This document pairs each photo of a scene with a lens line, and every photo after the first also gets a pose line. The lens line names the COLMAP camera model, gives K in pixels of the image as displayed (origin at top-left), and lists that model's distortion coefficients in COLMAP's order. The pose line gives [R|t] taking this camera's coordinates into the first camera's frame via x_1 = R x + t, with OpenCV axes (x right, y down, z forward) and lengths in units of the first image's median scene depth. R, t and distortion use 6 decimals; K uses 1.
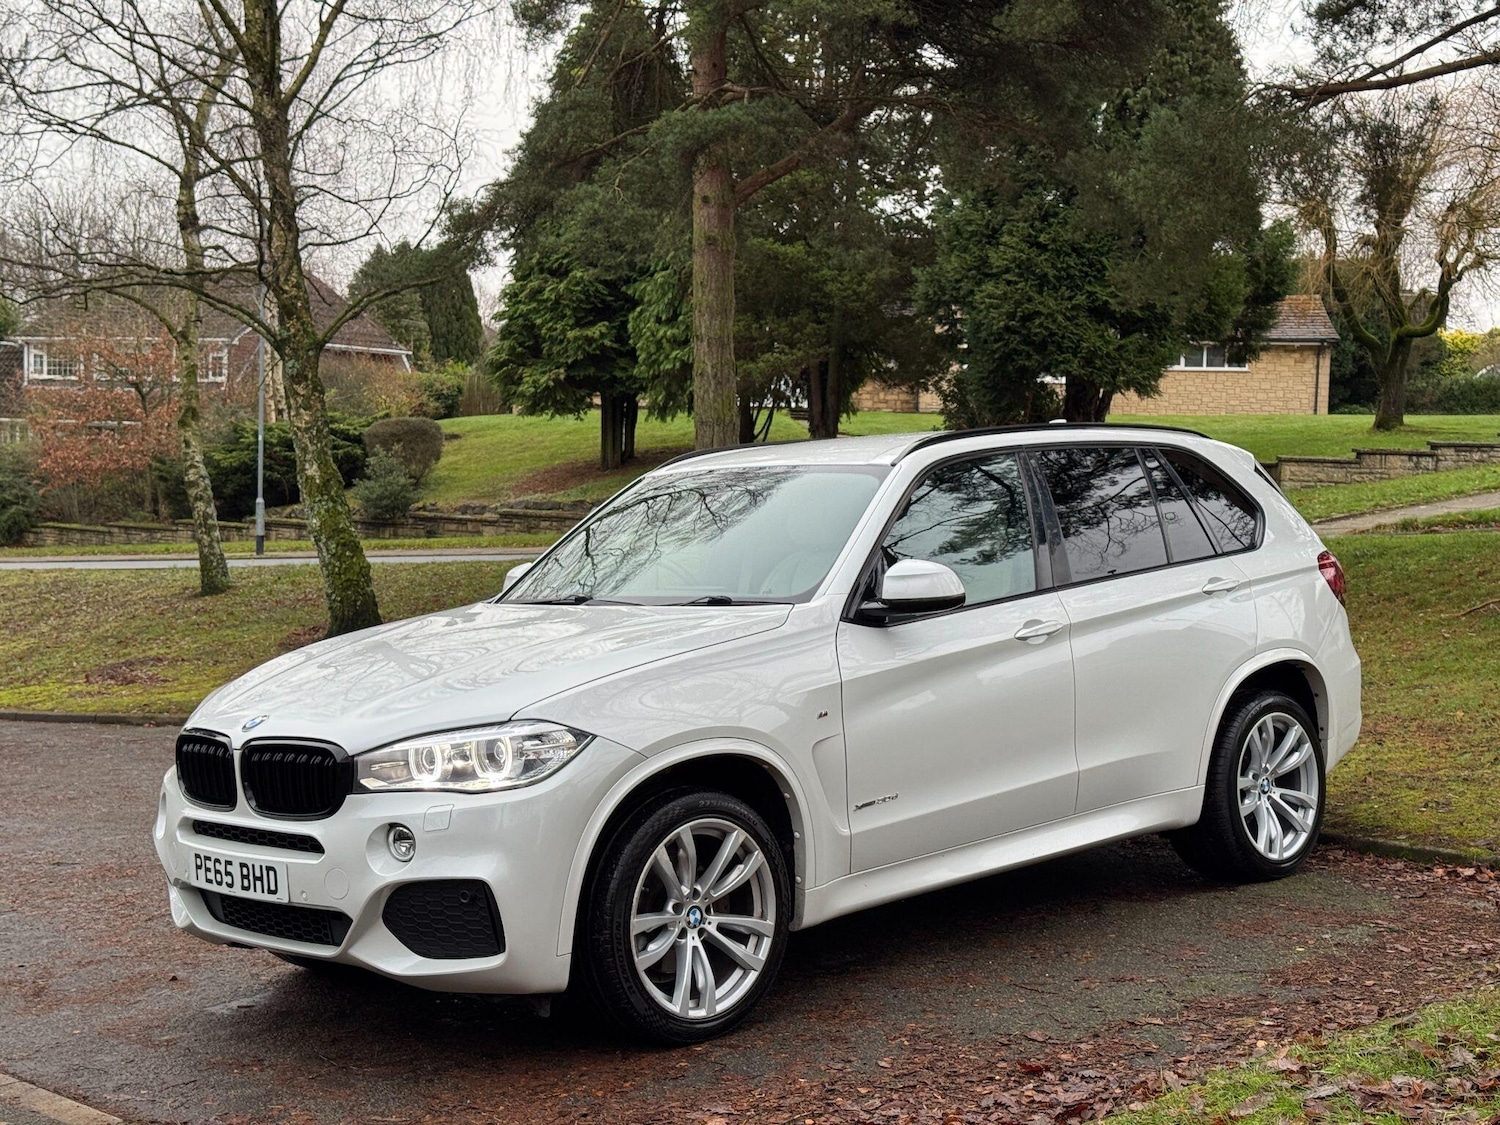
lens RADIAL K [[2388.1, 0, 750.0], [0, 2388.1, 562.5], [0, 0, 1]] dist [0.230046, -0.108478]
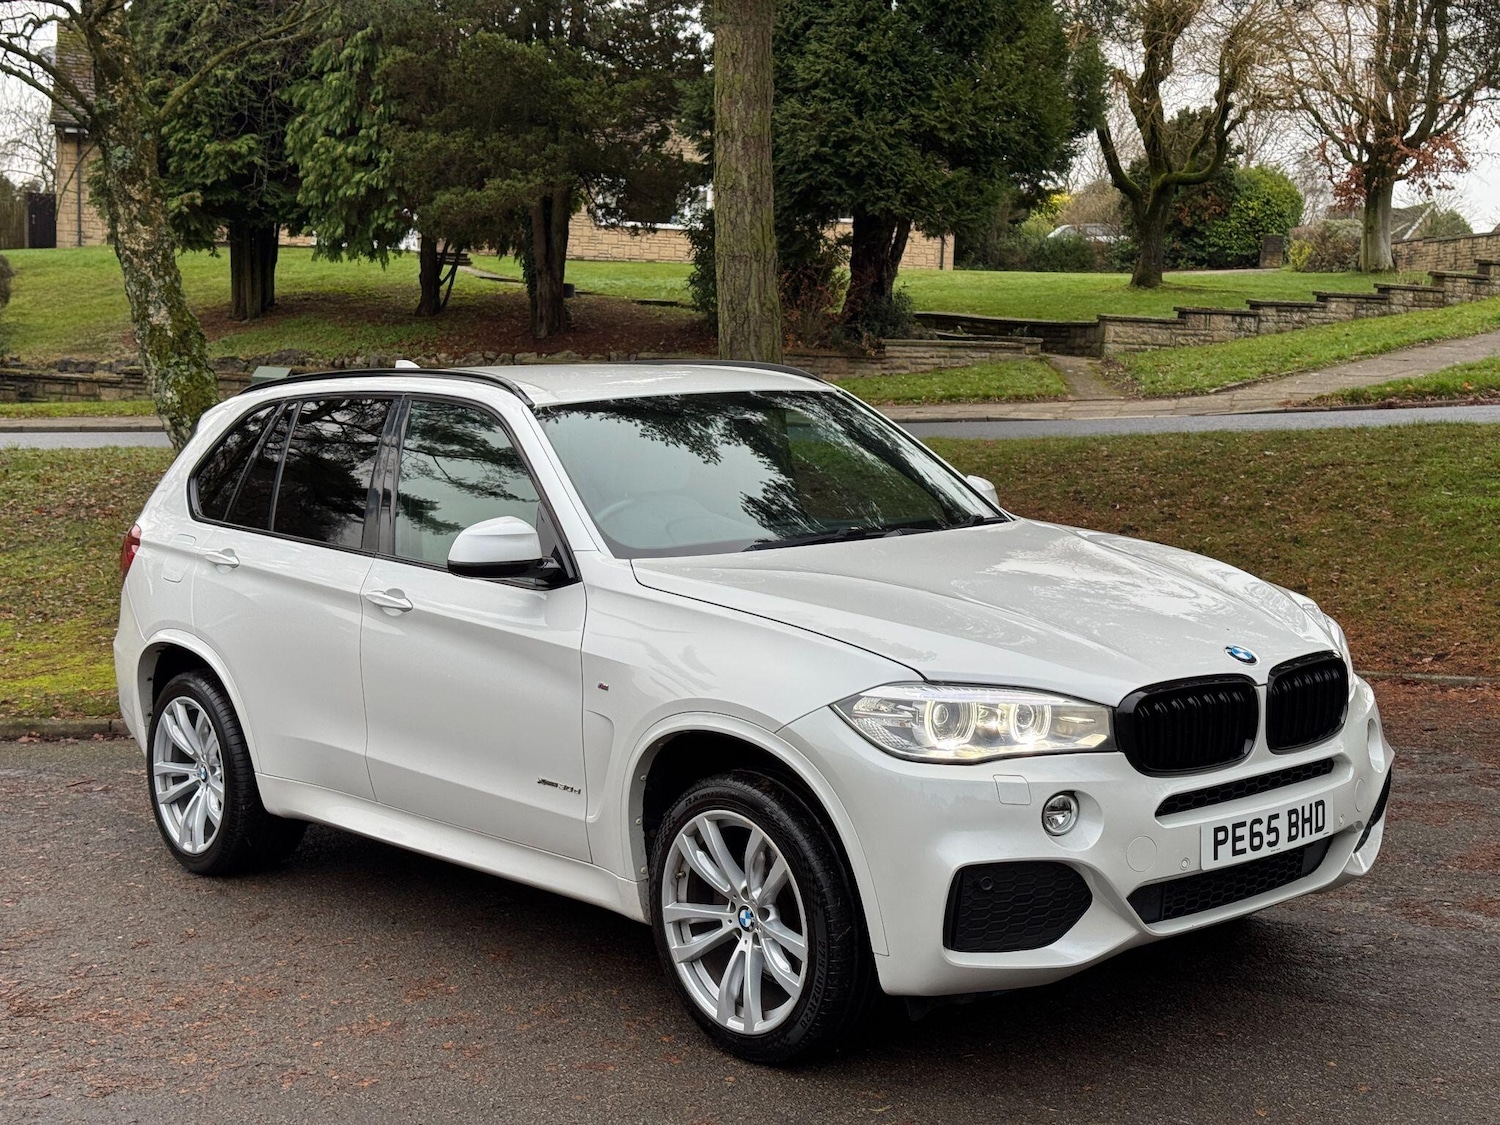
lens RADIAL K [[2266.8, 0, 750.0], [0, 2266.8, 562.5], [0, 0, 1]] dist [0.171020, -0.154900]
pose [[0.959256, -0.018591, 0.281926, -0.138608], [0.000083, 0.997851, 0.065518, -0.008373], [-0.282538, -0.062825, 0.957197, 0.235723]]
